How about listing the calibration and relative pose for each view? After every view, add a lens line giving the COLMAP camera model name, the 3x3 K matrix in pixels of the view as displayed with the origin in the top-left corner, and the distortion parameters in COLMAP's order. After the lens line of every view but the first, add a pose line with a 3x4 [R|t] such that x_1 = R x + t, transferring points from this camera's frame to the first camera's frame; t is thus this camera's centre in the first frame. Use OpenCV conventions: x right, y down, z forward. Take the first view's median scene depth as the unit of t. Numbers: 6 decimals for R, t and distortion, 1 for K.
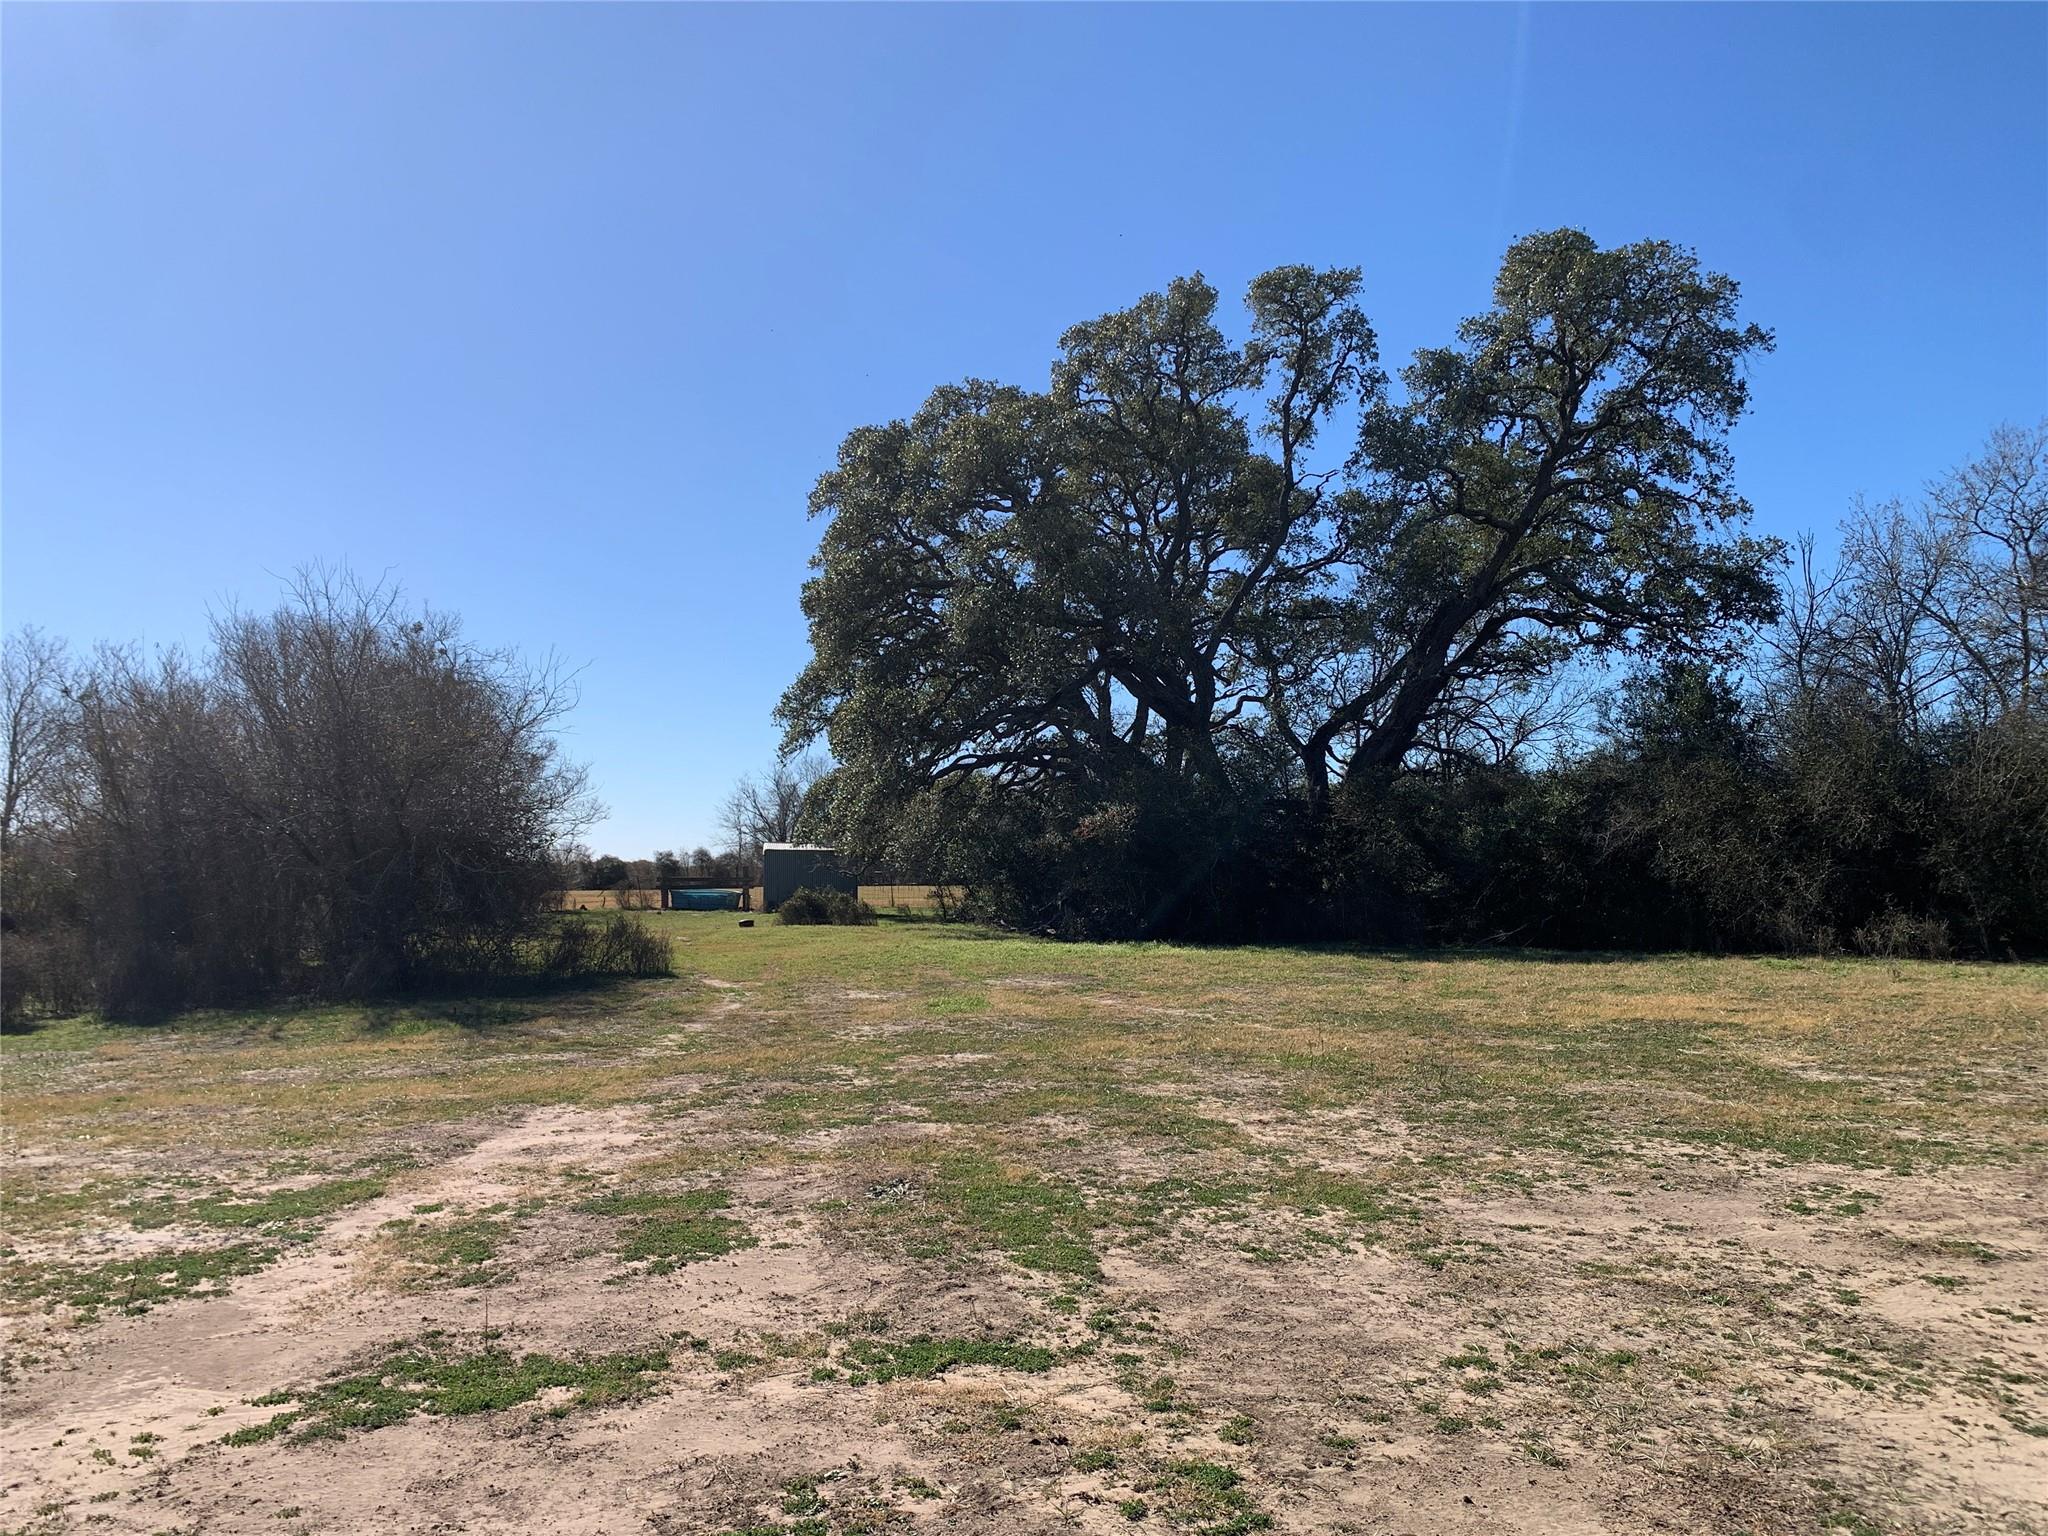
lens RADIAL K [[1265.6, 0, 1021.2], [0, 1265.6, 768.7], [0, 0, 1]] dist [-0.071231, -0.002375]
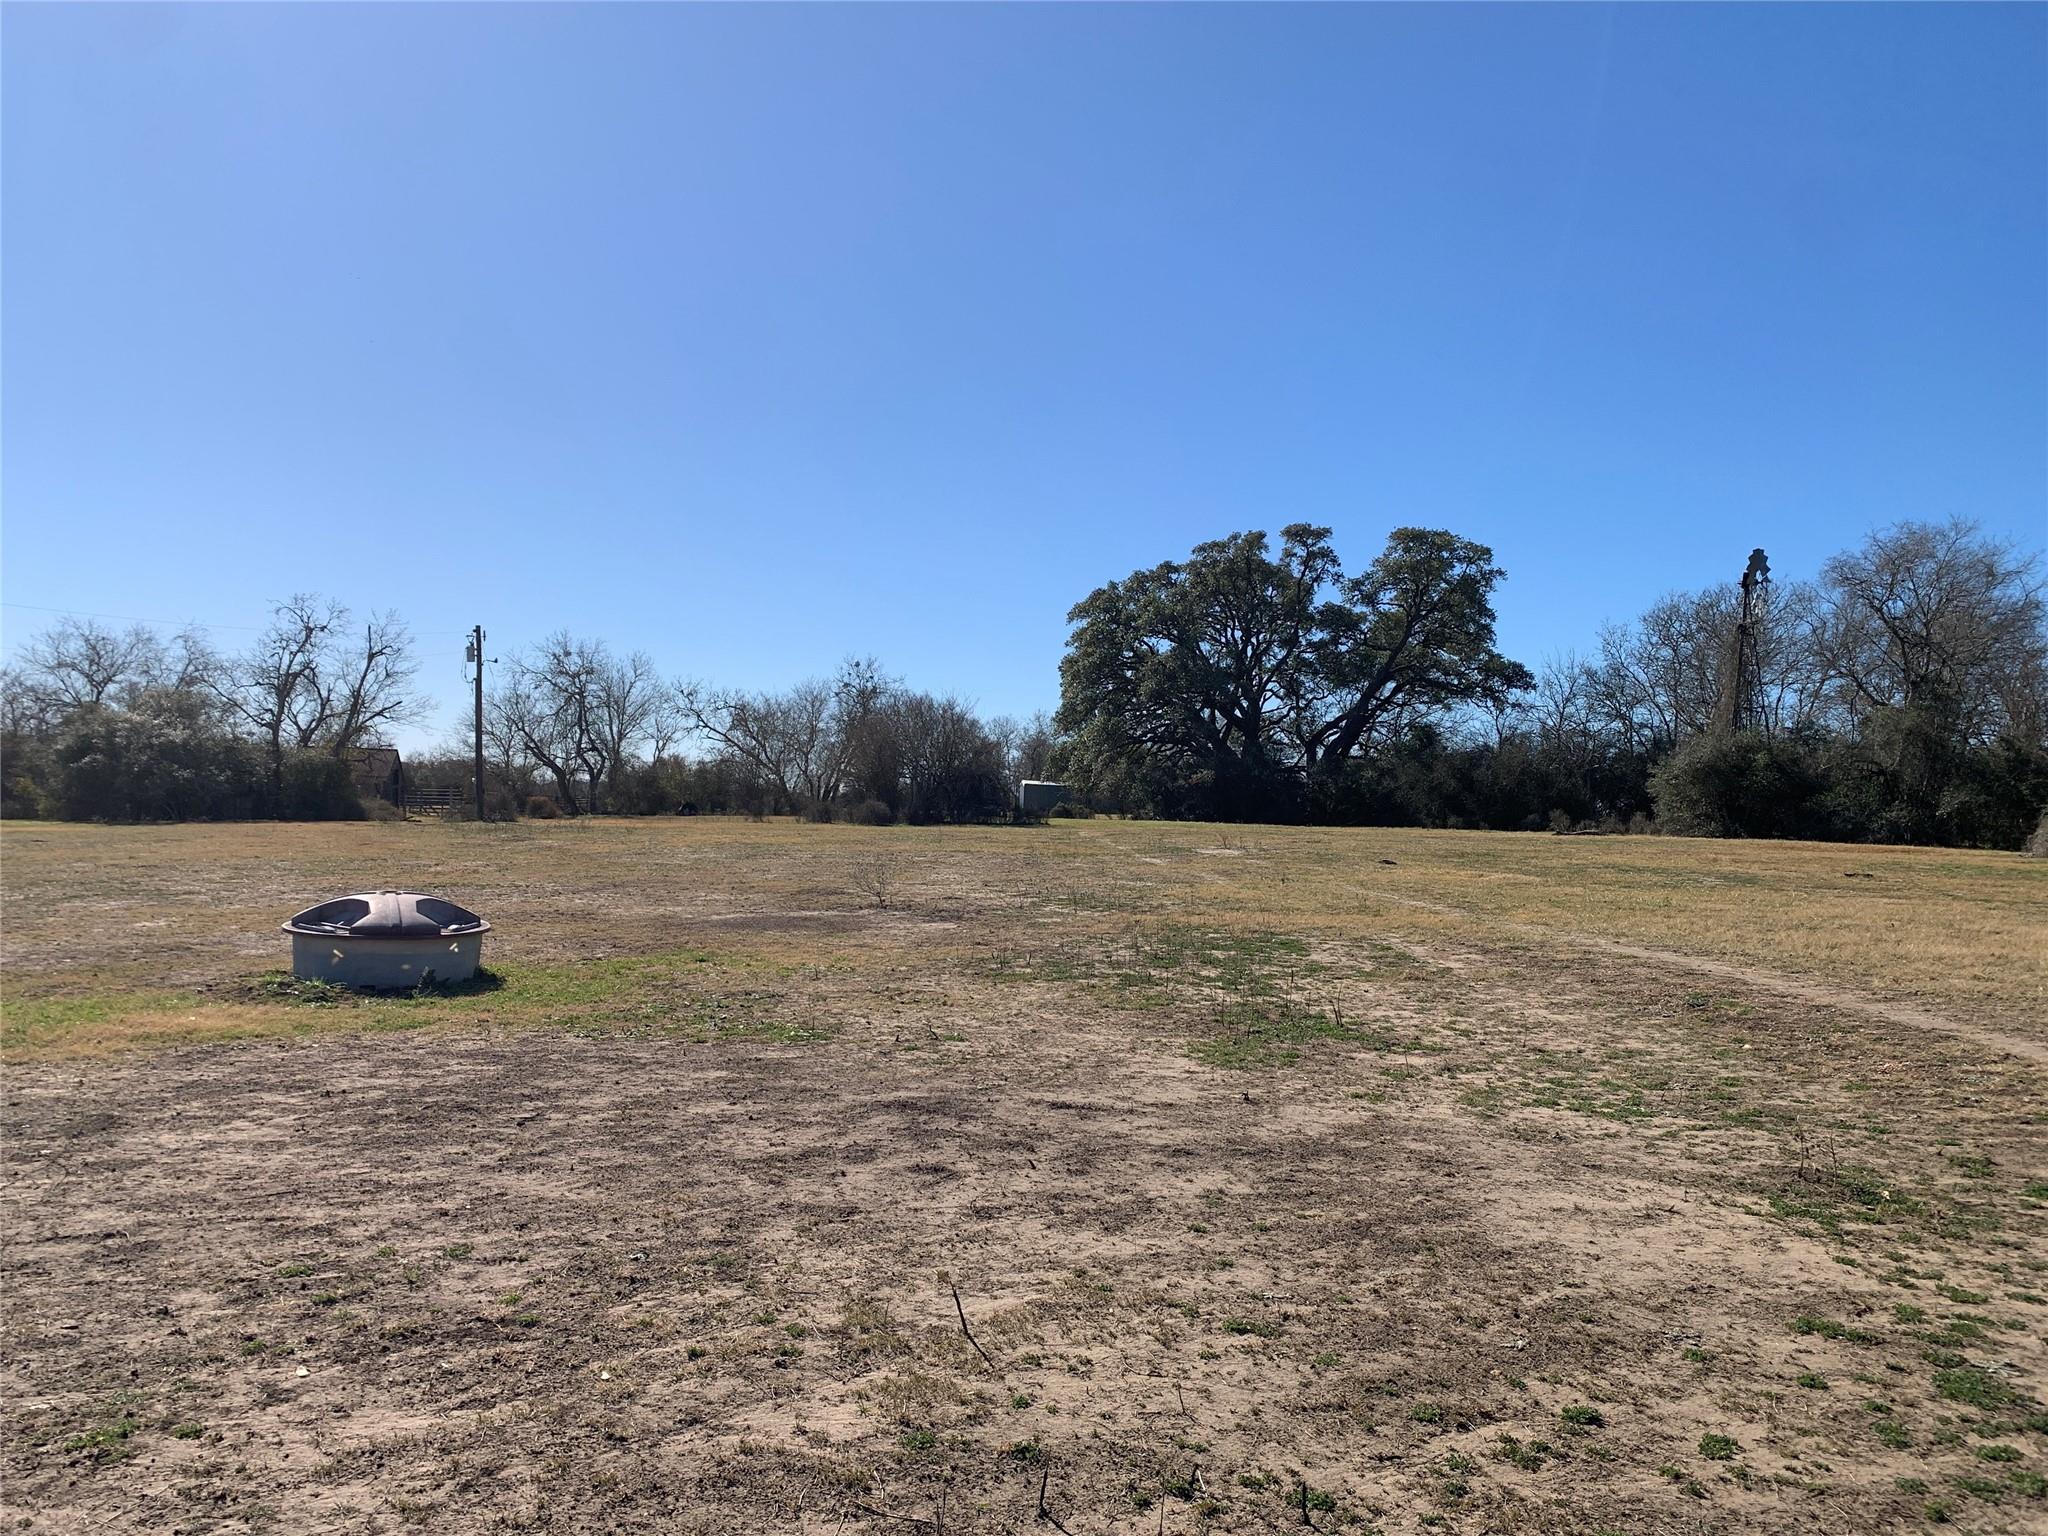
lens RADIAL K [[1265.6, 0, 1022.8], [0, 1265.6, 774.4], [0, 0, 1]] dist [-0.071231, -0.002375]
pose [[0.994928, 0.033404, -0.094876, -0.040739], [-0.028763, 0.998341, 0.049871, -0.061408], [0.096385, -0.046889, 0.994239, -1.218582]]
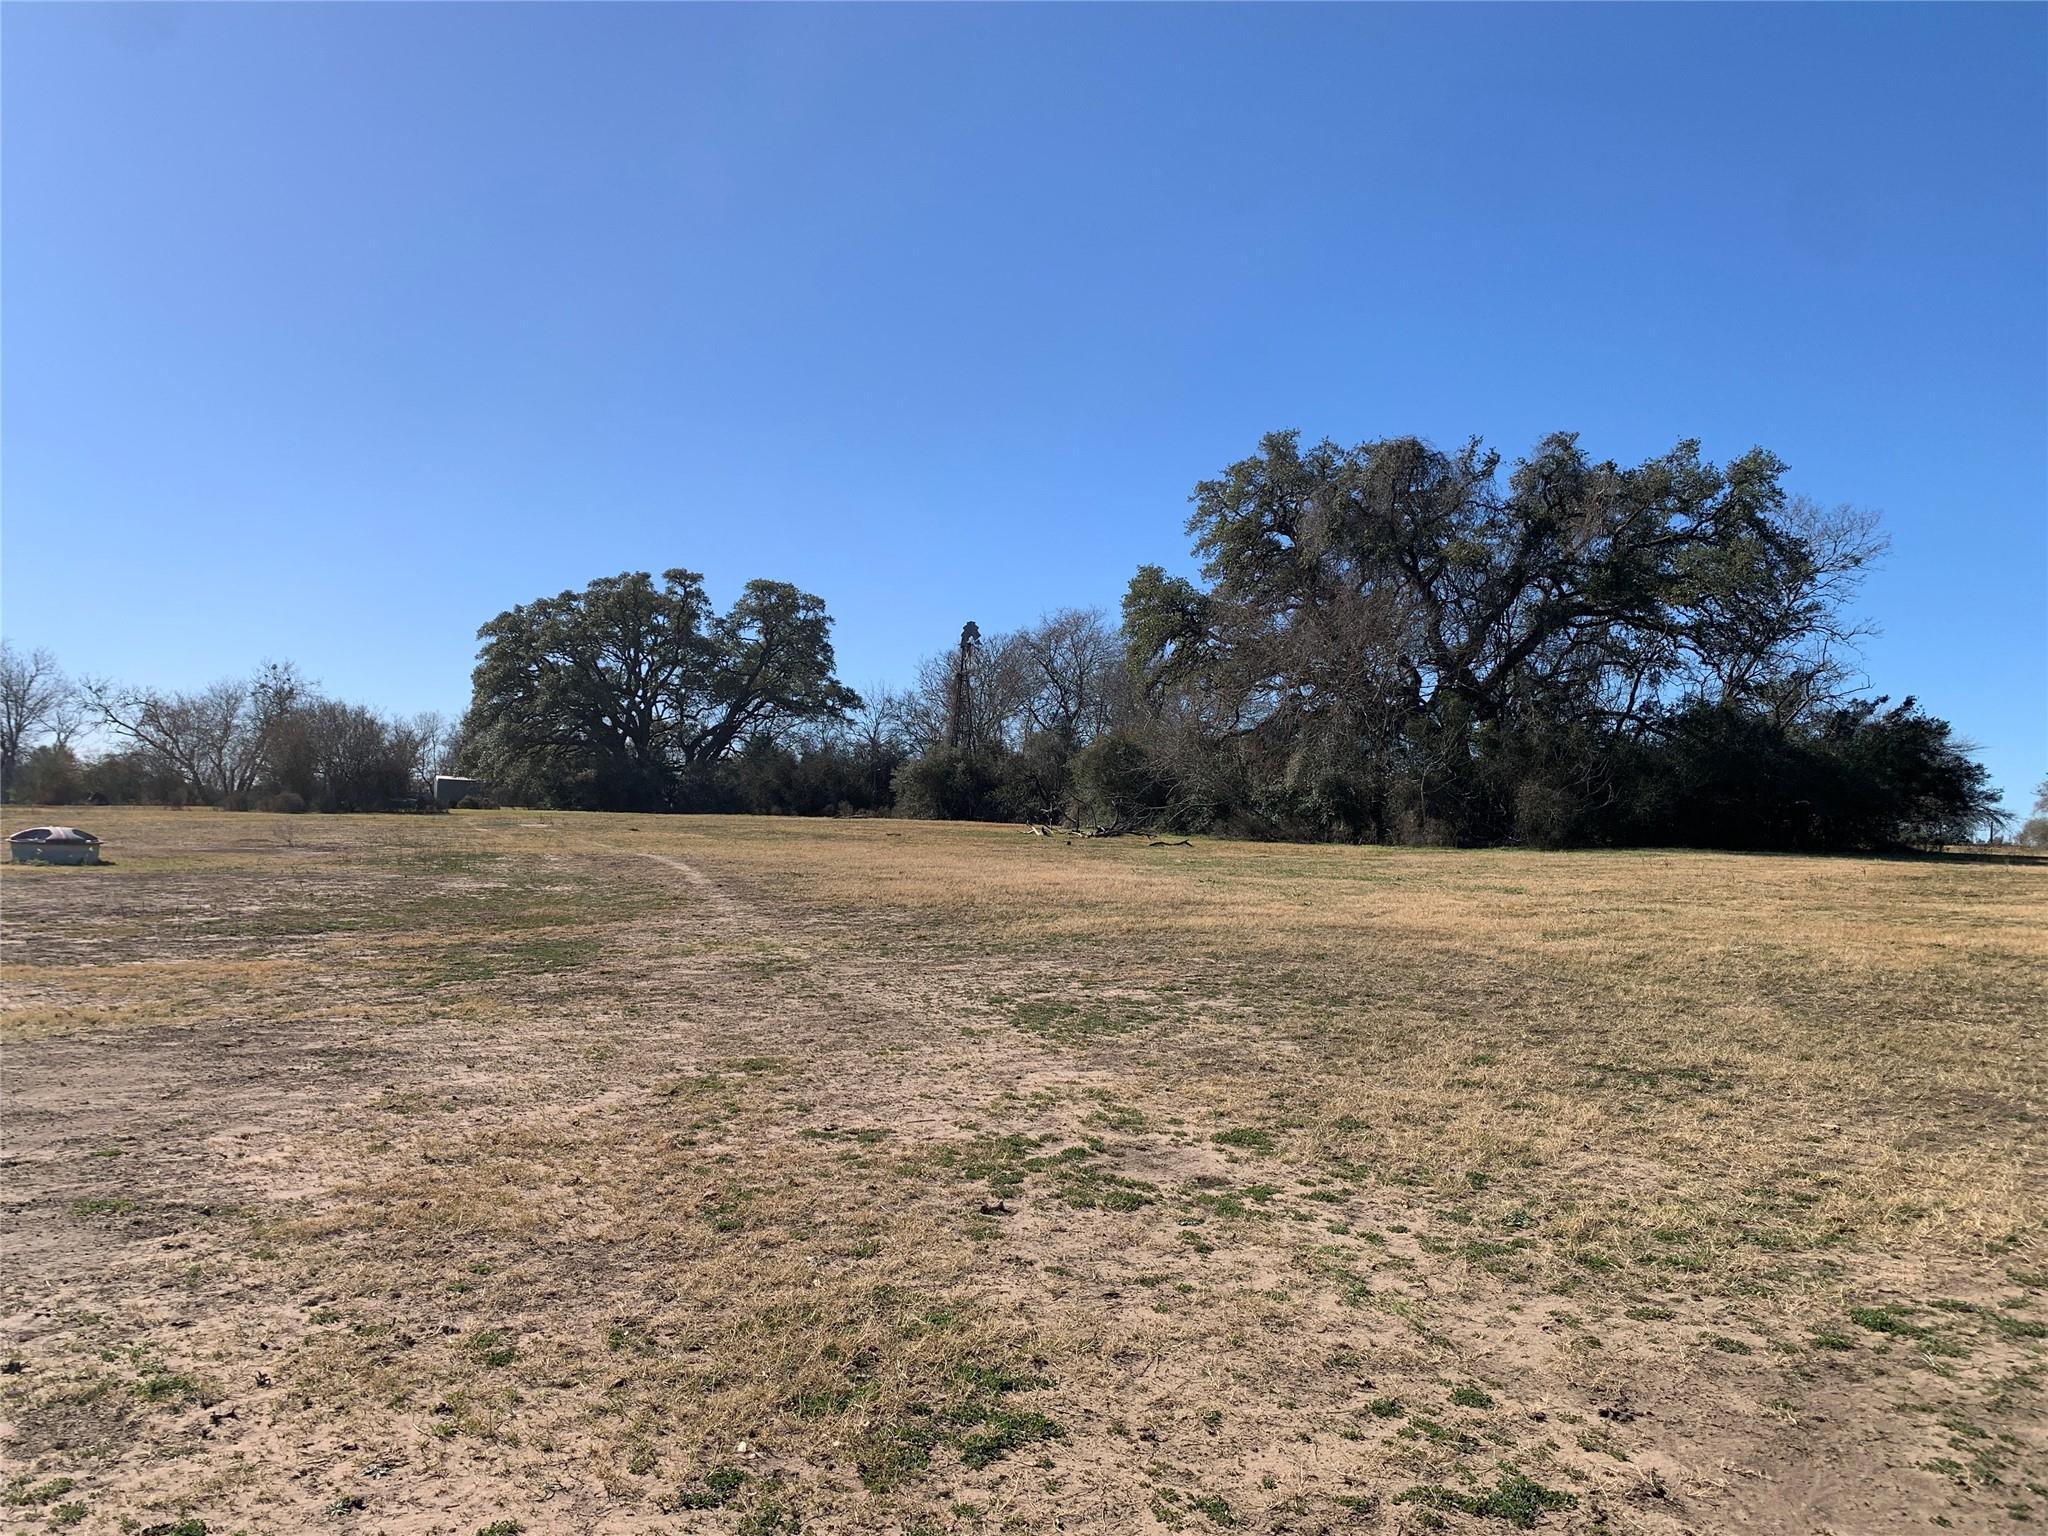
lens RADIAL K [[1265.6, 0, 1027.2], [0, 1265.6, 783.2], [0, 0, 1]] dist [-0.071231, -0.002375]
pose [[0.946640, 0.041731, 0.319581, 0.082170], [-0.057954, 0.997460, 0.041418, -0.098543], [-0.317040, -0.057728, 0.946654, -1.766281]]
